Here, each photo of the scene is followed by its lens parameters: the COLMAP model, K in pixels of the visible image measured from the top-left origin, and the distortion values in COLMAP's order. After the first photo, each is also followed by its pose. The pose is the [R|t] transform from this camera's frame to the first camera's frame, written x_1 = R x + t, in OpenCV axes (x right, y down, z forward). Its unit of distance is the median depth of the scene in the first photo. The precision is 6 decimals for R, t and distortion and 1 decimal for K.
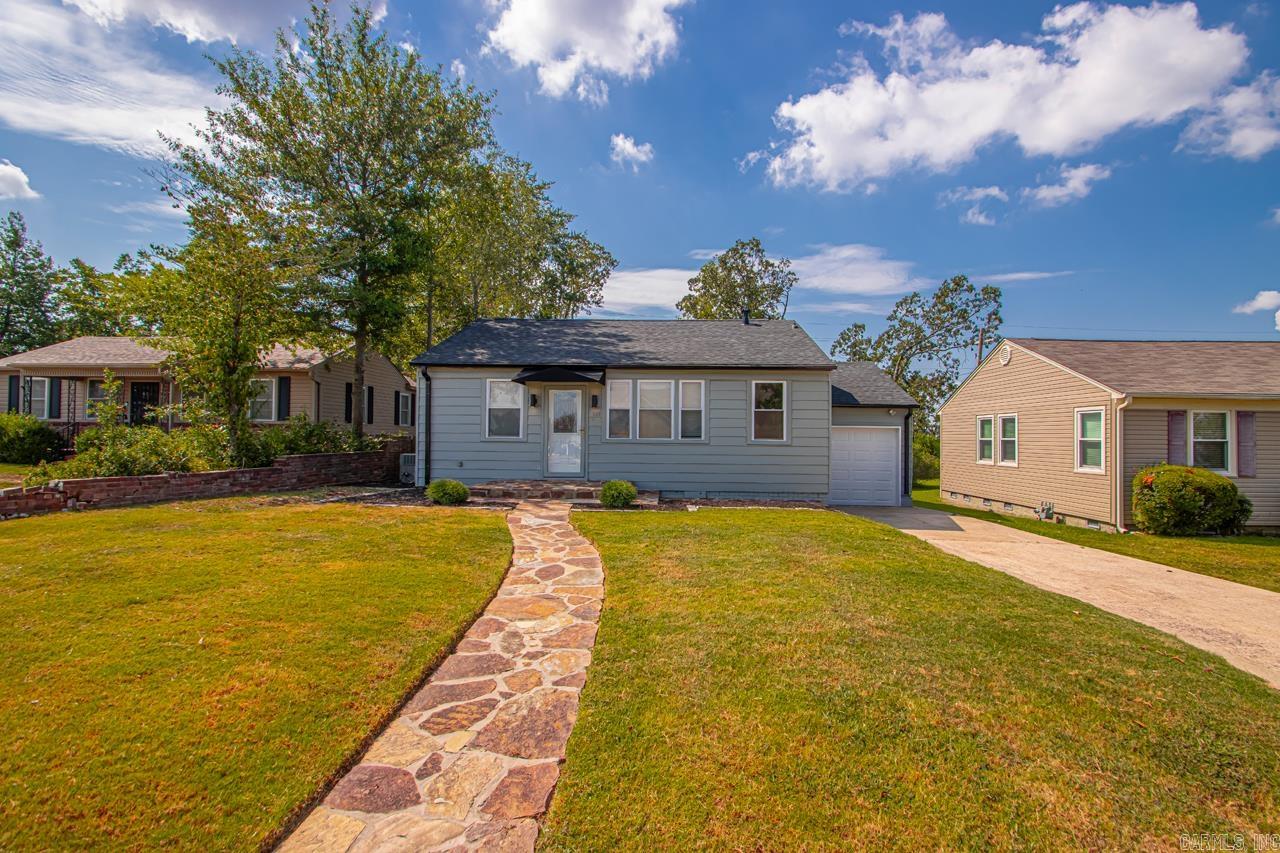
lens RADIAL K [[598.4, 0, 618.6], [0, 598.4, 425.1], [0, 0, 1]] dist [0.008656, -0.008426]
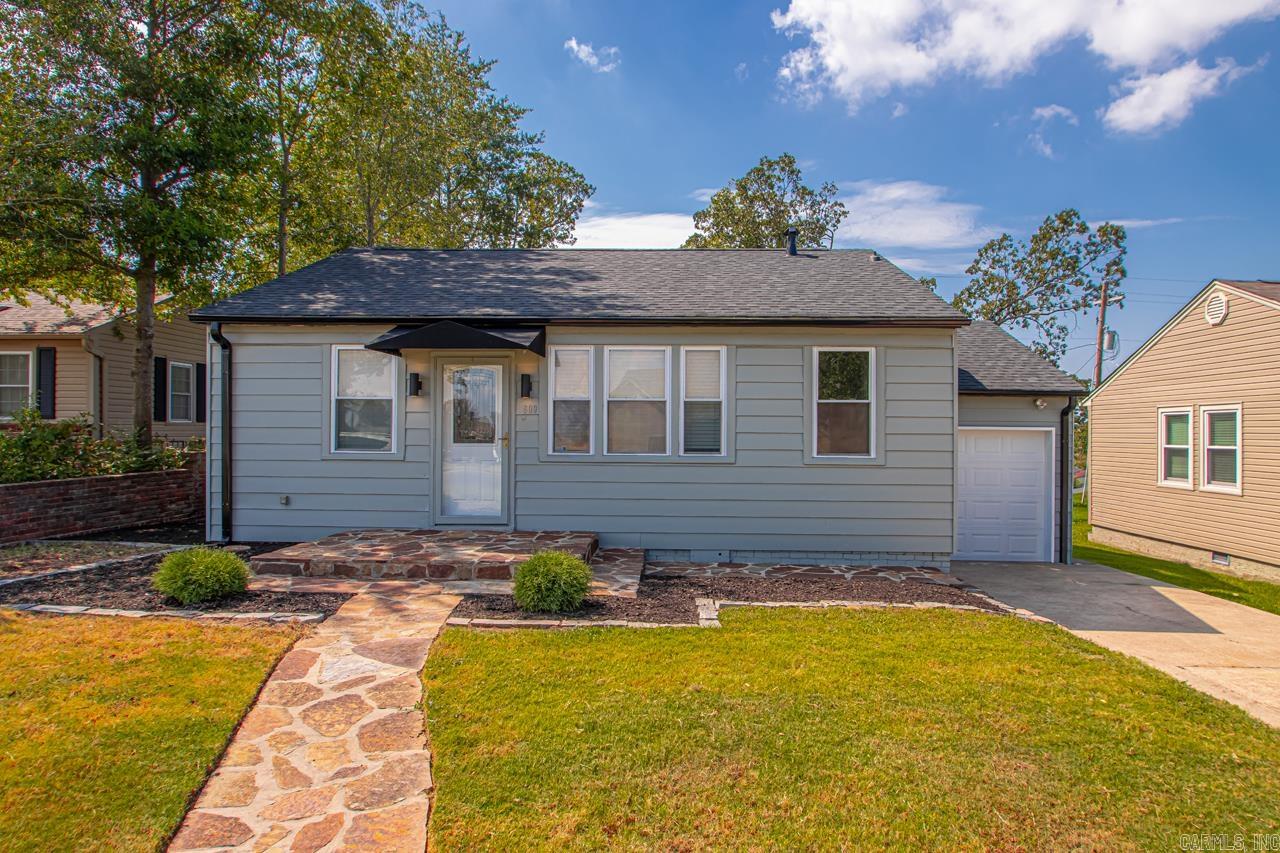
lens RADIAL K [[763.6, 0, 609.0], [0, 763.6, 433.0], [0, 0, 1]] dist [-0.019345, -0.002977]
pose [[0.999977, -0.002191, 0.006387, 0.026122], [0.002039, 0.999716, 0.023725, -0.010883], [-0.006438, -0.023712, 0.999698, 0.251084]]
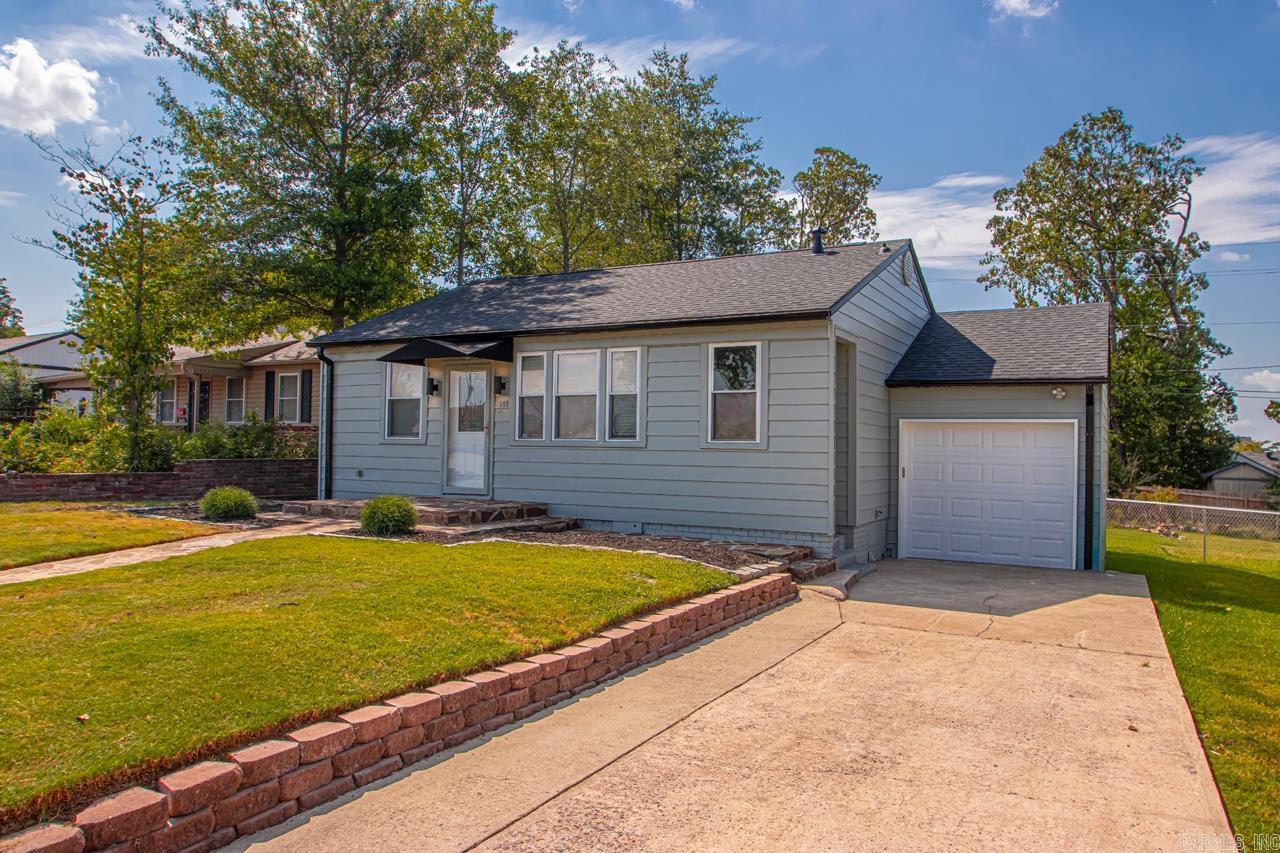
lens RADIAL K [[848.3, 0, 632.1], [0, 848.3, 437.8], [0, 0, 1]] dist [-0.029379, -0.003151]
pose [[0.900707, -0.001648, -0.434423, 0.436864], [0.003448, 0.999988, 0.003355, 0.014995], [0.434413, -0.004520, 0.900703, 0.153904]]
